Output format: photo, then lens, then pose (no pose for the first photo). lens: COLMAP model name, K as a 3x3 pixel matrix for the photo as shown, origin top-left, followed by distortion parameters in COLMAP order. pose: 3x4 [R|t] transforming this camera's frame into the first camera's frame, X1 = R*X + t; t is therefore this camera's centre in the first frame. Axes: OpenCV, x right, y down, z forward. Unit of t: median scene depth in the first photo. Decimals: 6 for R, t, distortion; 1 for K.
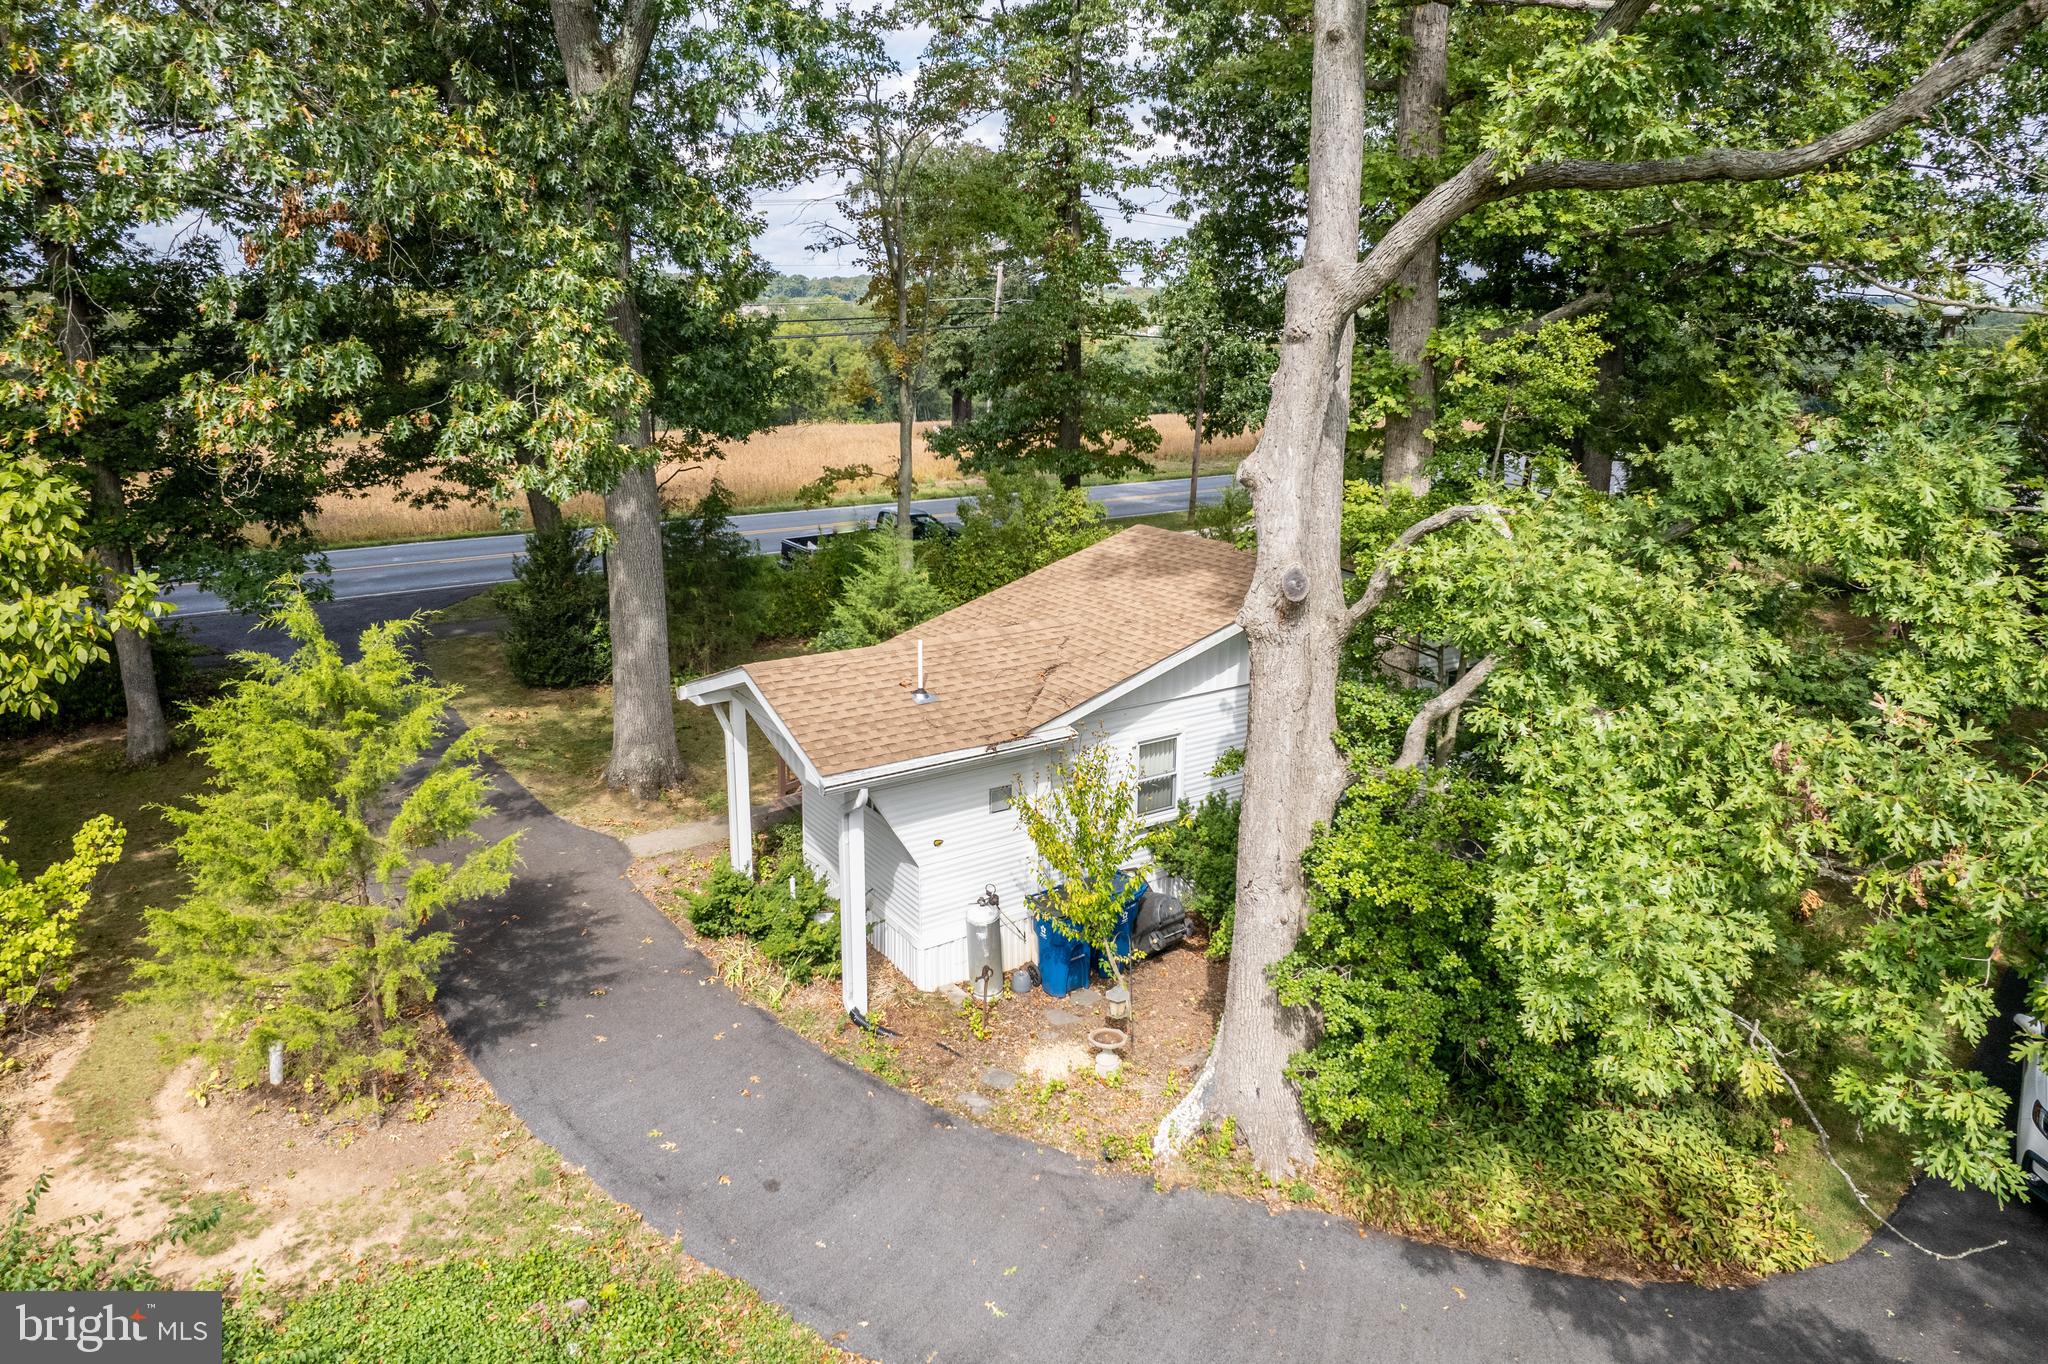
lens RADIAL K [[1260.2, 0, 1024.0], [0, 1260.2, 682.0], [0, 0, 1]] dist [-0.086573, 0.075482]
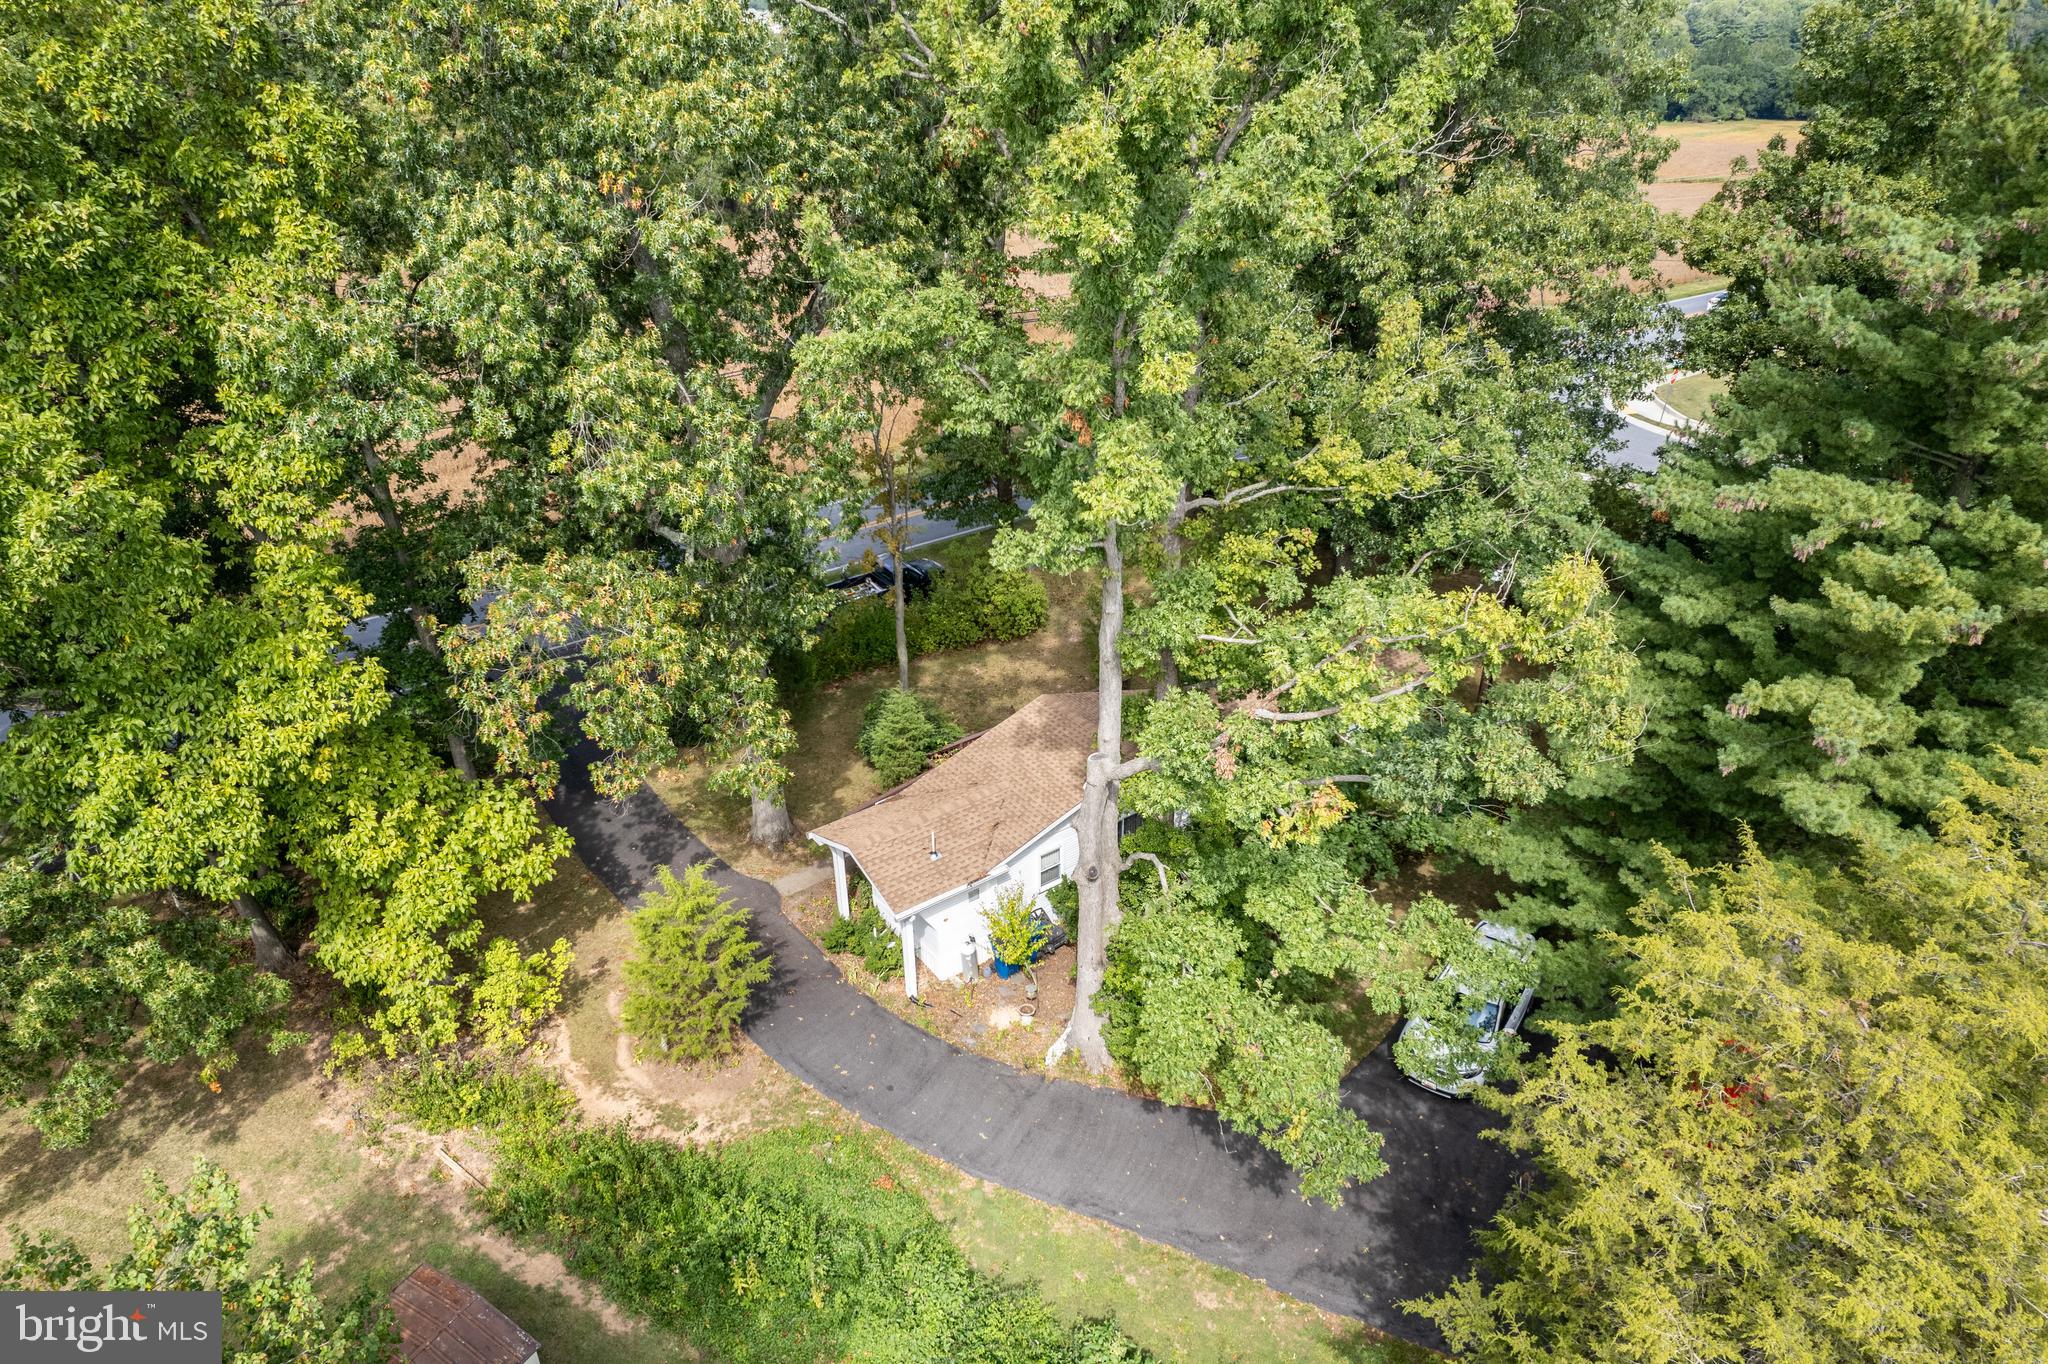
lens RADIAL K [[1260.2, 0, 1024.0], [0, 1260.2, 682.0], [0, 0, 1]] dist [-0.086573, 0.075482]
pose [[0.998710, -0.035323, 0.036473, 0.000304], [0.025091, 0.967846, 0.250288, -0.822890], [-0.044142, -0.249050, 0.967484, -1.006723]]
